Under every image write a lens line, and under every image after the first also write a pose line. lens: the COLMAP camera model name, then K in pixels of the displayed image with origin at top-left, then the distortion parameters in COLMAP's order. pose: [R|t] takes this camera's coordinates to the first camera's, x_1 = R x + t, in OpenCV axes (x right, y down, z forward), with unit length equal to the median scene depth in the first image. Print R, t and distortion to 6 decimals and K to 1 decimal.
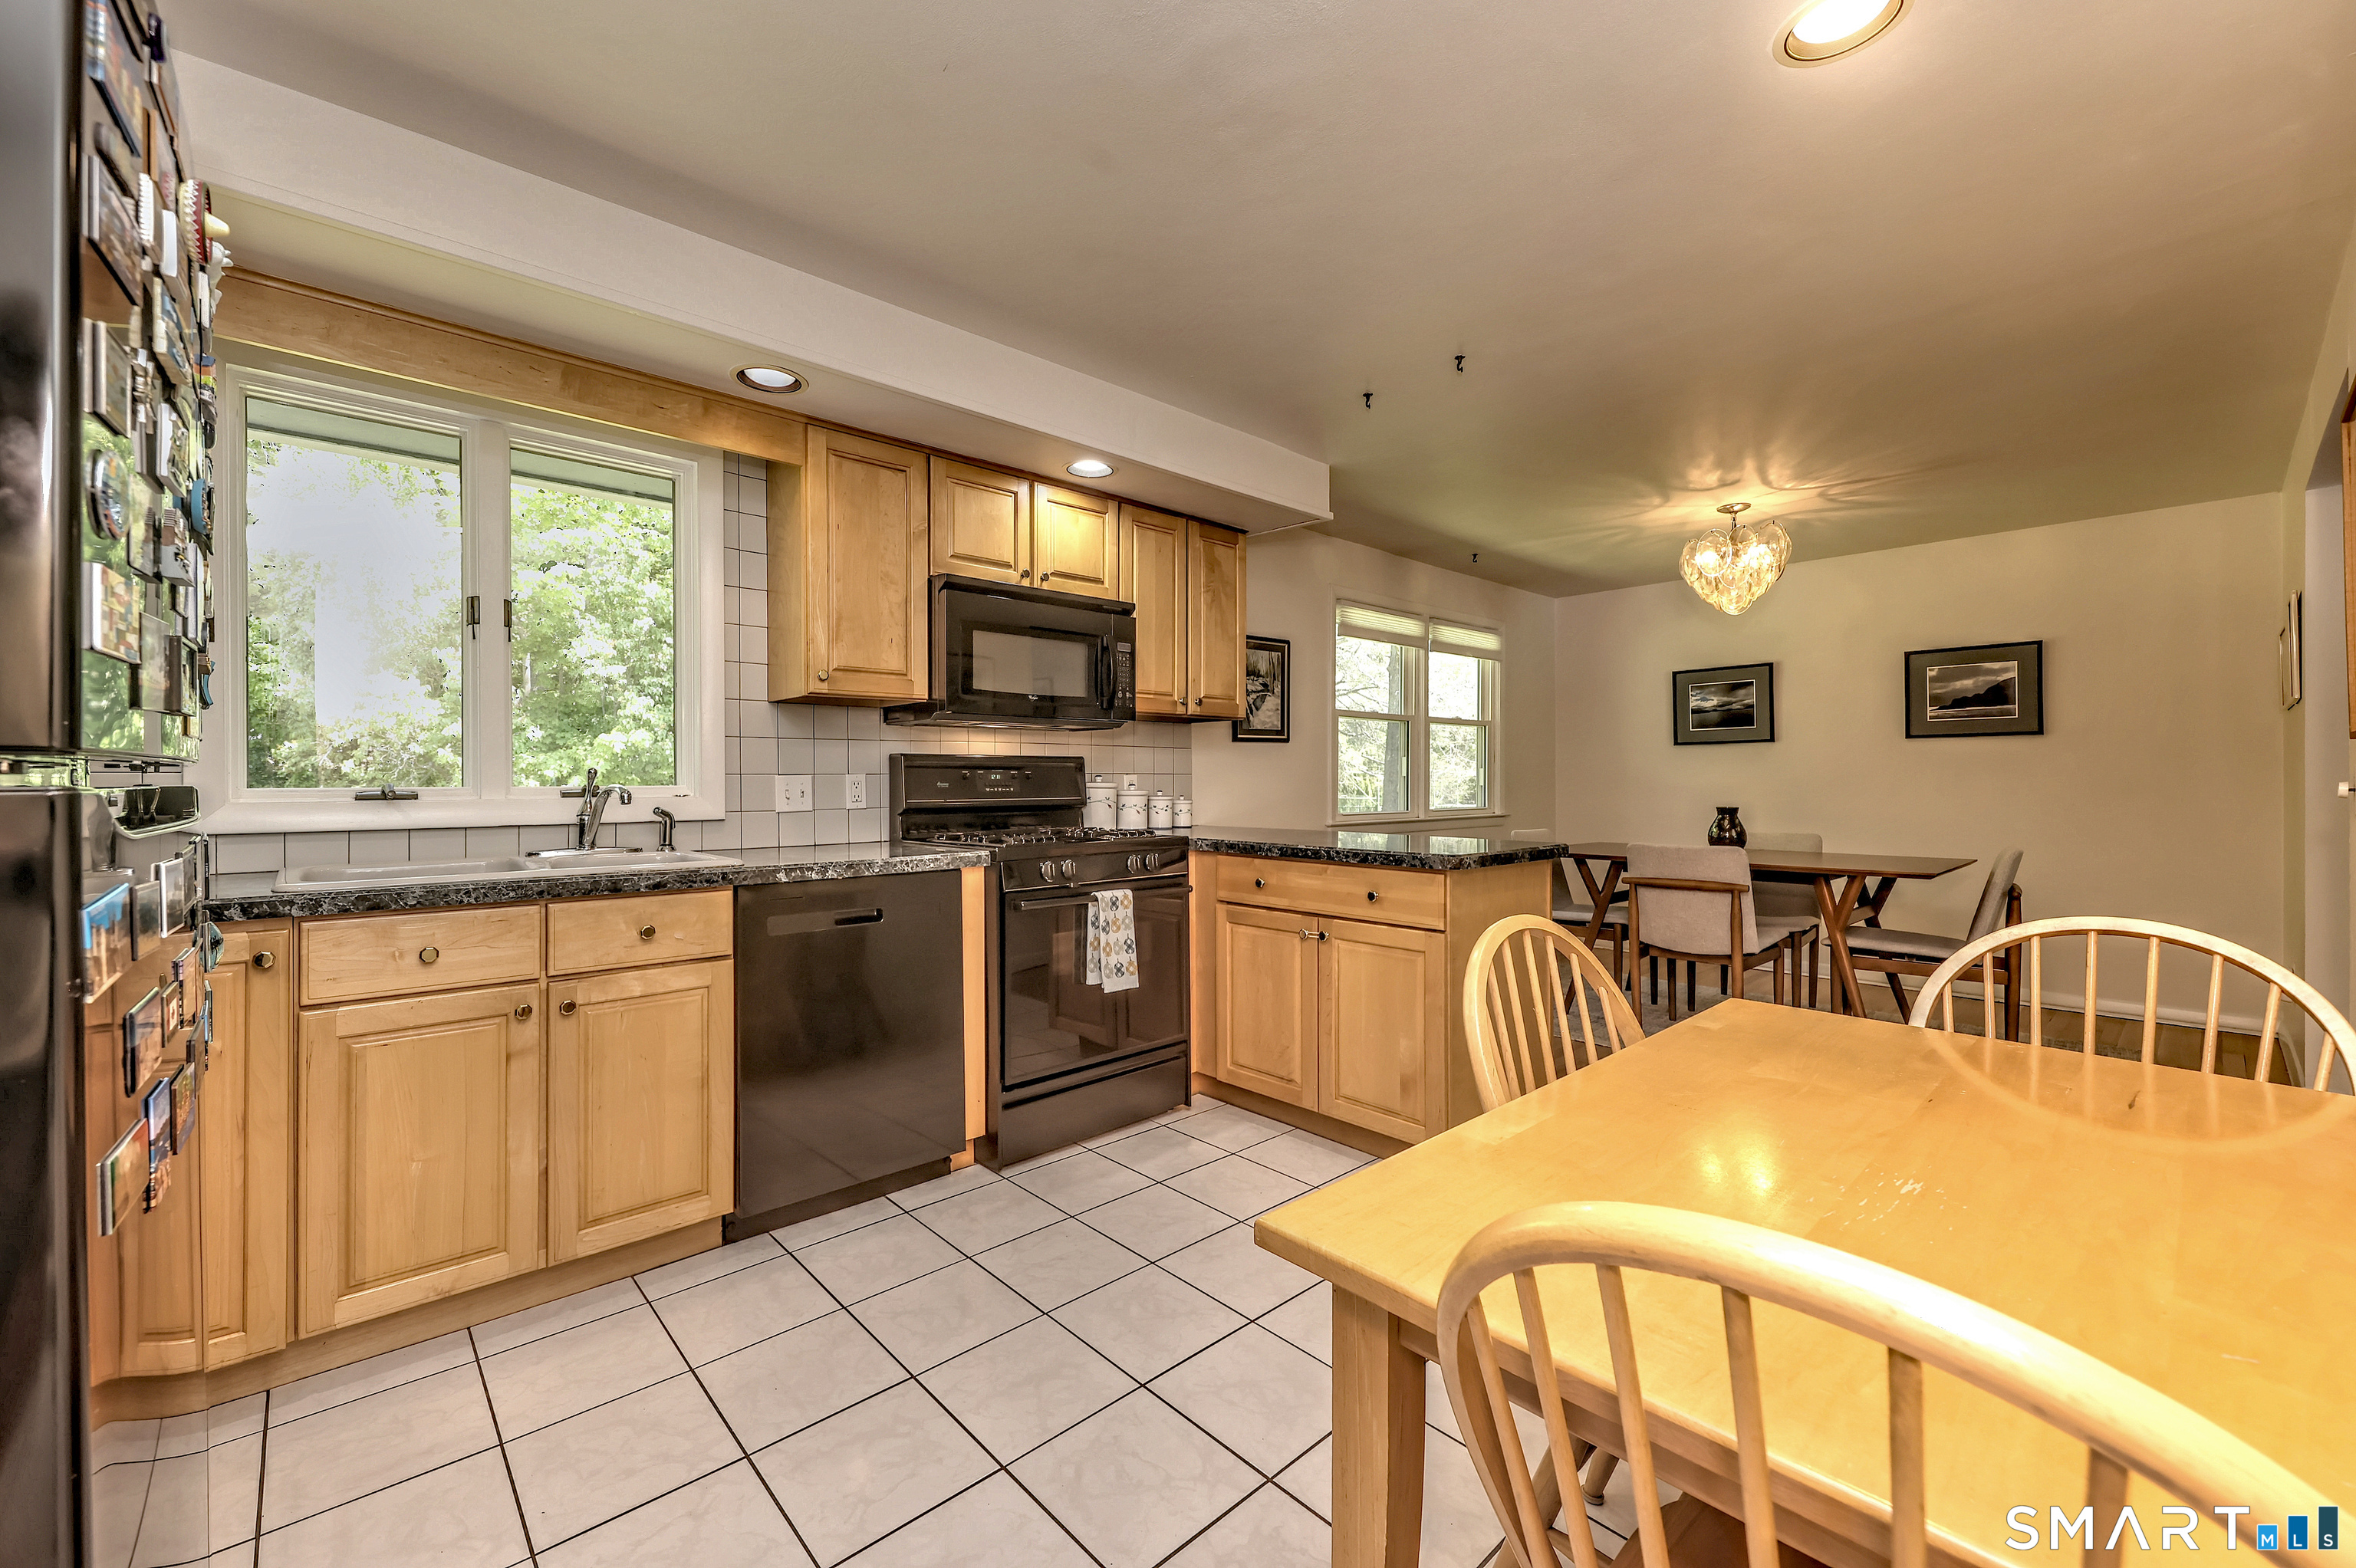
lens RADIAL K [[901.2, 0, 1141.6], [0, 901.2, 784.3], [0, 0, 1]] dist [0.001137, 0.000016]
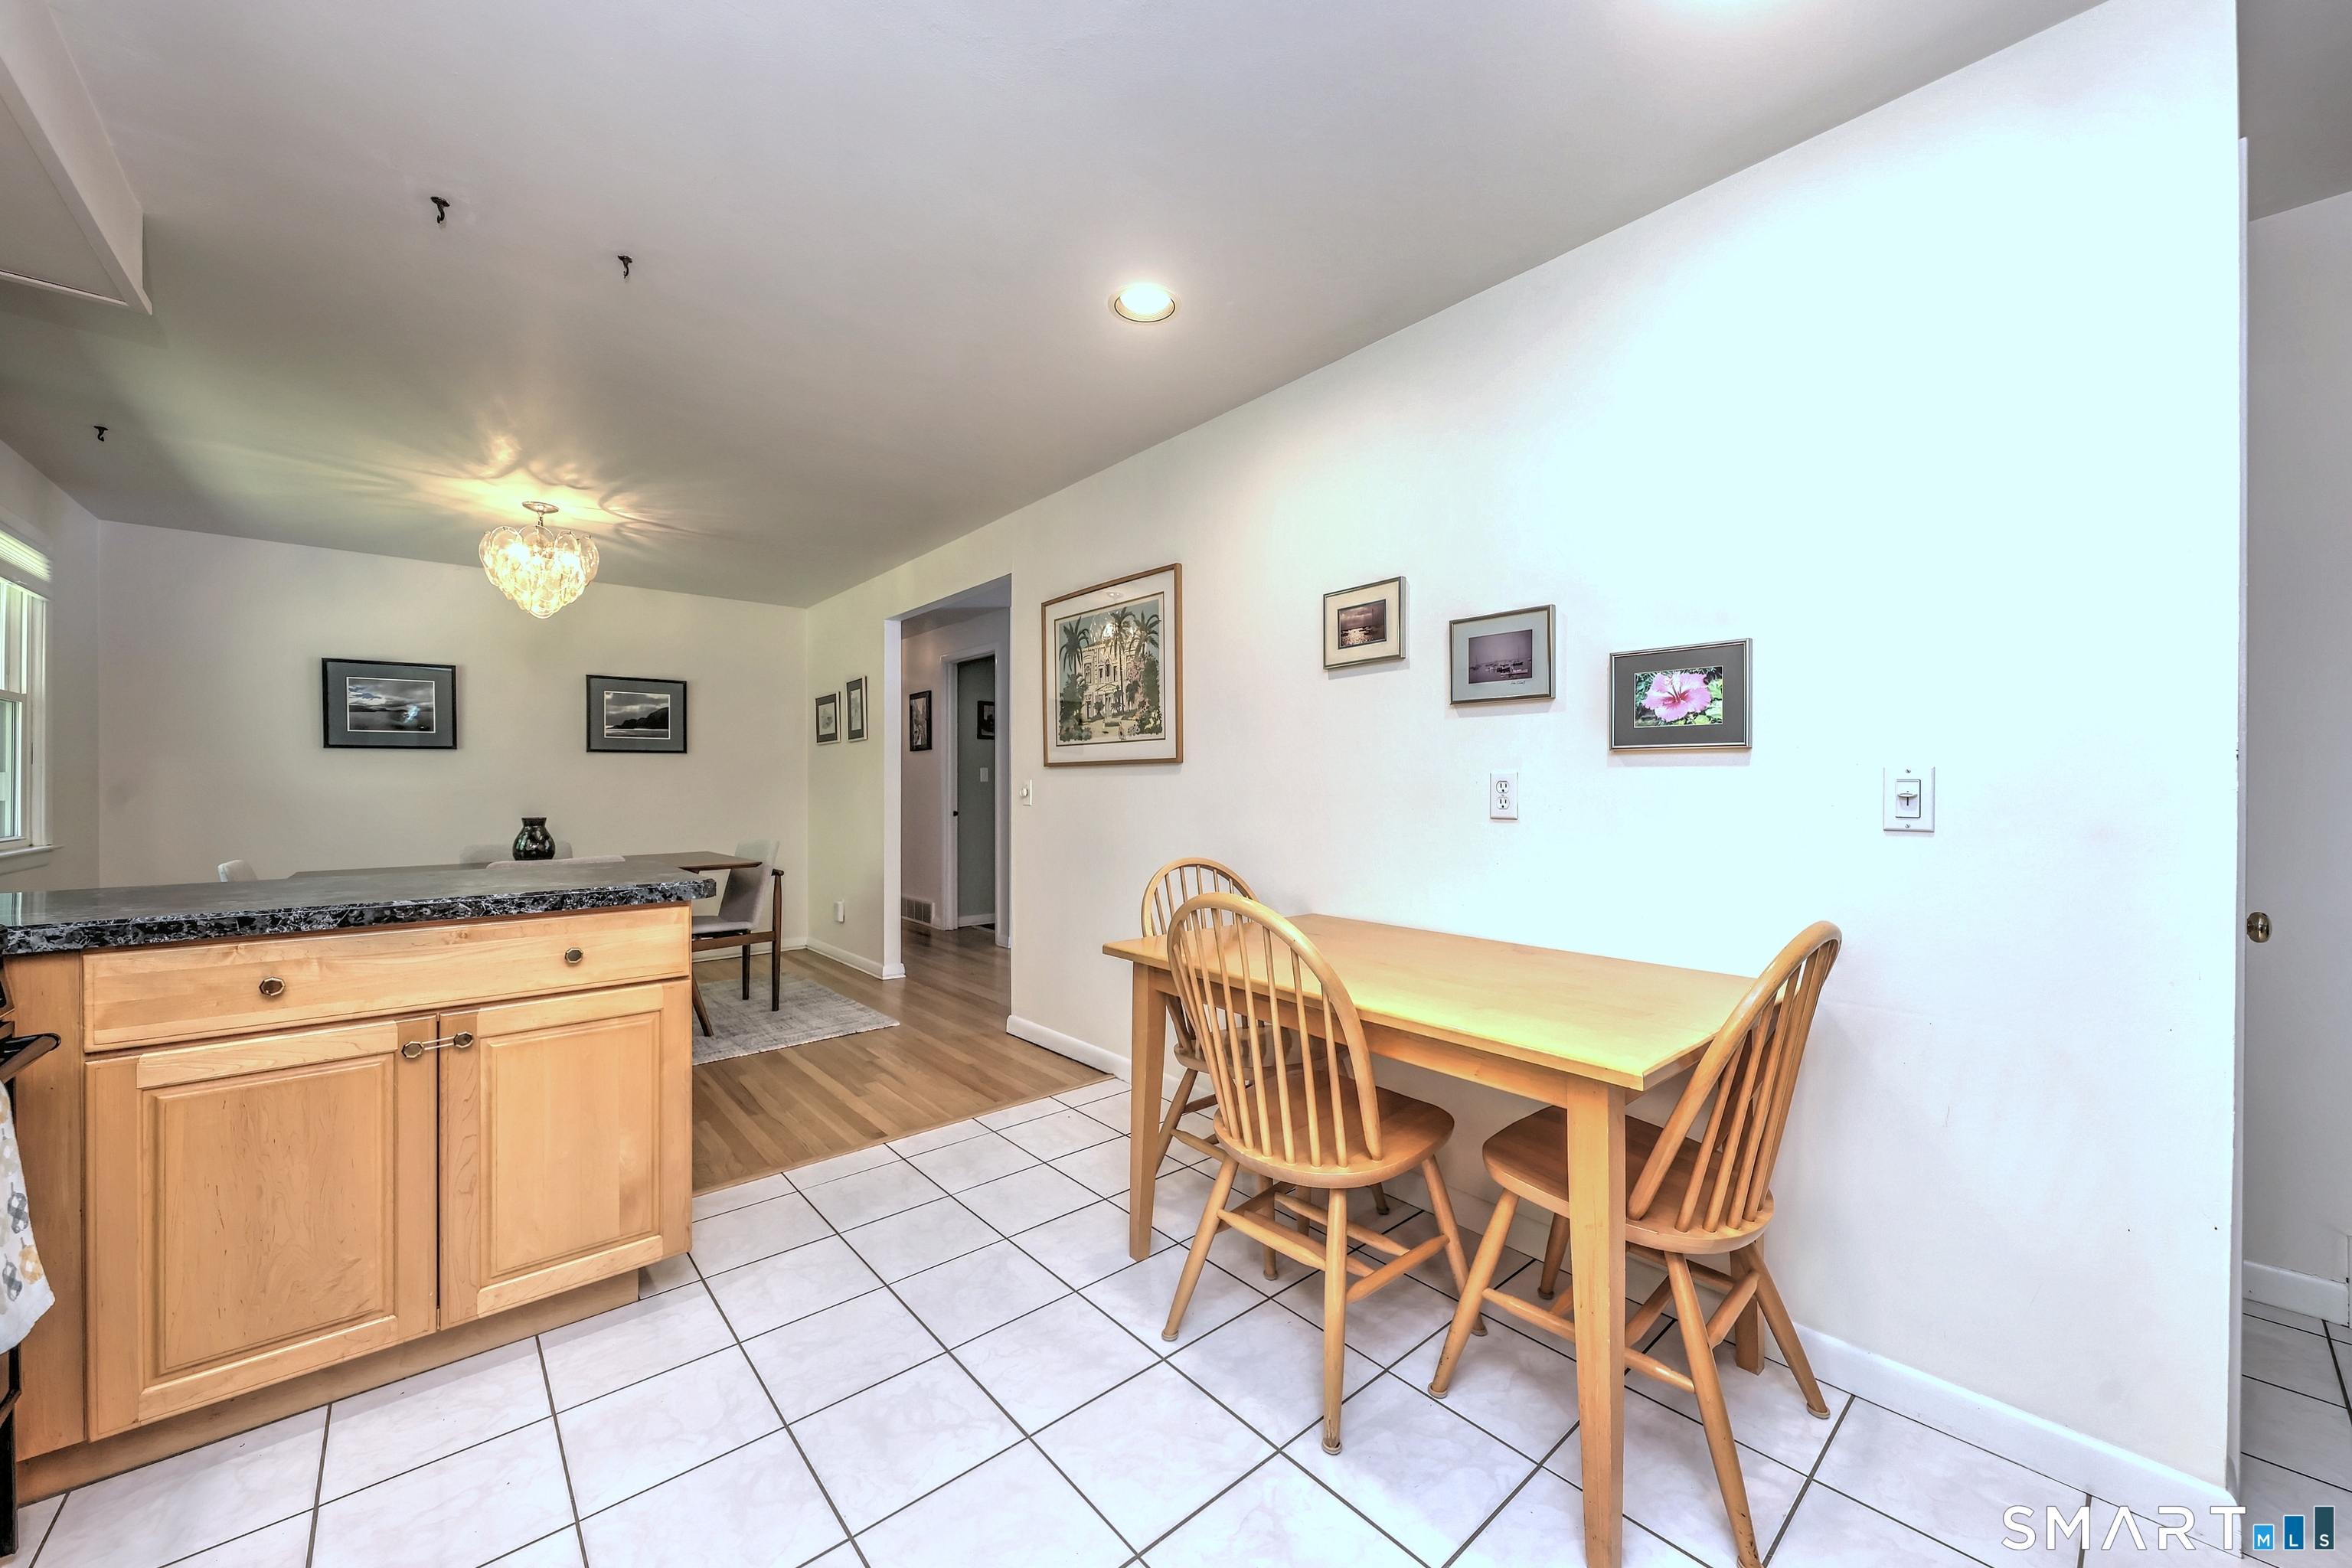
lens RADIAL K [[854.2, 0, 1176.0], [0, 854.2, 784.0], [0, 0, 1]] dist [0.001555, -0.002664]
pose [[-0.003972, 0.002578, 0.999989, -0.230476], [0.009143, 0.999955, -0.002542, -0.001691], [-0.999950, 0.009133, -0.003995, 0.293230]]
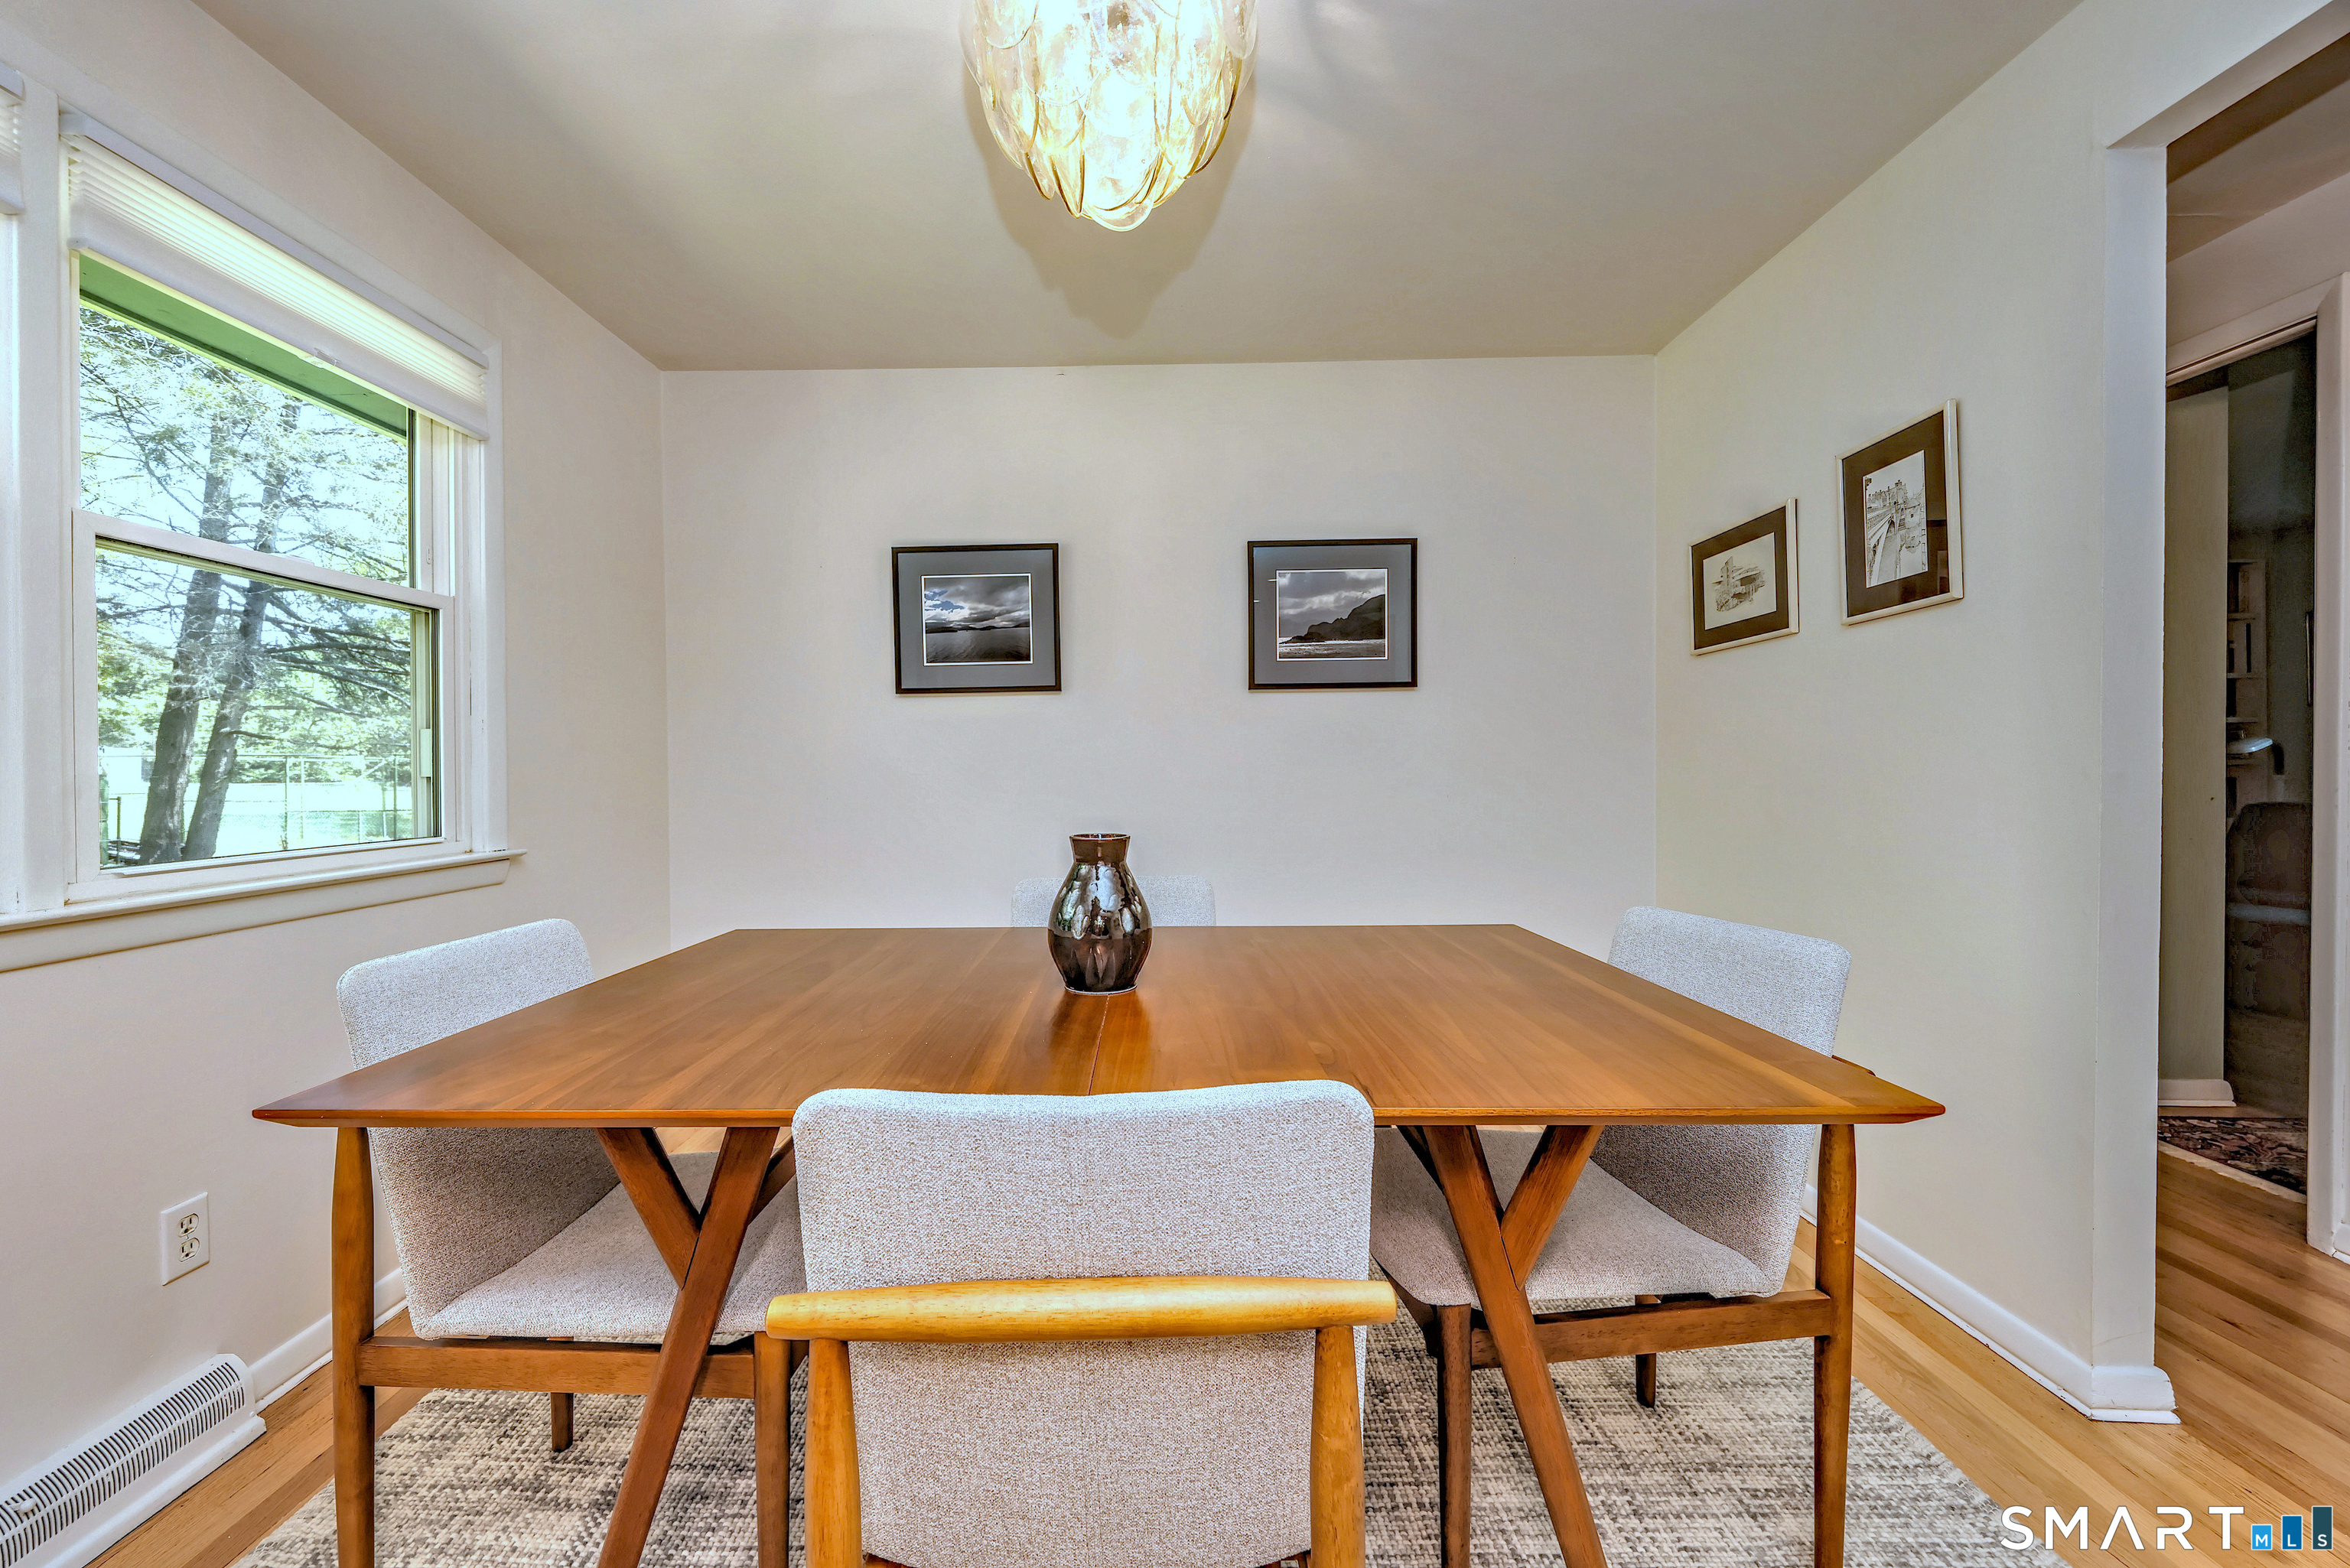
lens RADIAL K [[899.0, 0, 1138.7], [0, 899.0, 784.3], [0, 0, 1]] dist [0.001137, 0.000016]
pose [[0.671341, -0.016990, 0.740954, 0.384415], [0.010085, 0.999854, 0.013790, 0.002983], [-0.741080, -0.001785, 0.671414, 0.702468]]
